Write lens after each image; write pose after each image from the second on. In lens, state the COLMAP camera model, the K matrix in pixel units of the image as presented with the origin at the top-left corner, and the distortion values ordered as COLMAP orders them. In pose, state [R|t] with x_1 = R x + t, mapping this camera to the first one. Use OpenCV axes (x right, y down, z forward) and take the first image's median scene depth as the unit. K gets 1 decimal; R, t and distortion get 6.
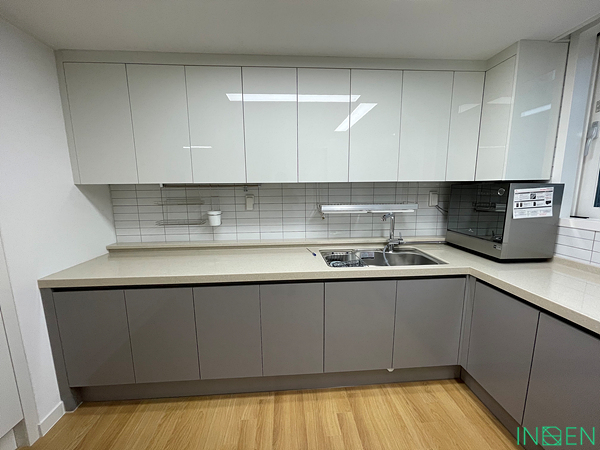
lens RADIAL K [[243.0, 0, 298.7], [0, 243.0, 226.2], [0, 0, 1]] dist [-0.001884, 0.000021]
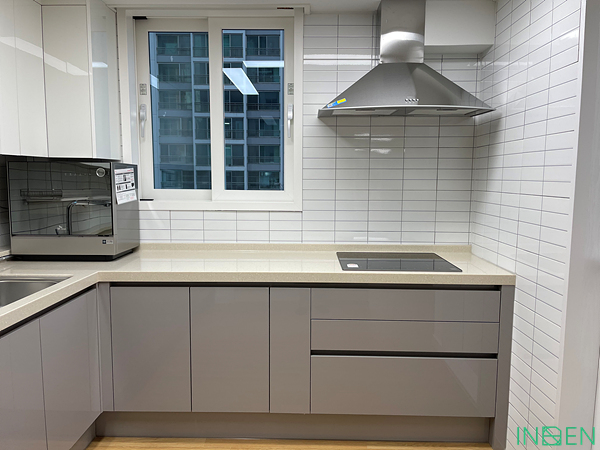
lens RADIAL K [[452.6, 0, 300.0], [0, 452.6, 225.0], [0, 0, 1]] dist [0.095098, -0.129490]
pose [[0.081704, -0.096951, 0.991930, -0.566553], [0.153897, 0.984548, 0.083554, 0.003905], [-0.984703, 0.145829, 0.095362, 0.209288]]
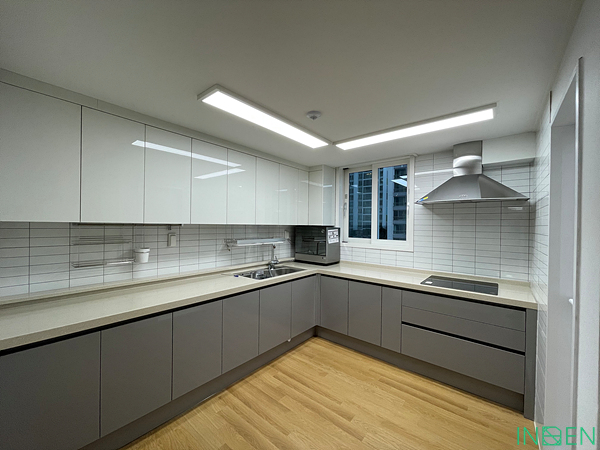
lens RADIAL K [[243.0, 0, 298.7], [0, 243.0, 226.2], [0, 0, 1]] dist [-0.001884, 0.000021]
pose [[0.688228, 0.015124, 0.725337, -0.739193], [0.095897, 0.989114, -0.111615, 0.026786], [-0.719128, 0.146374, 0.679286, -0.246375]]
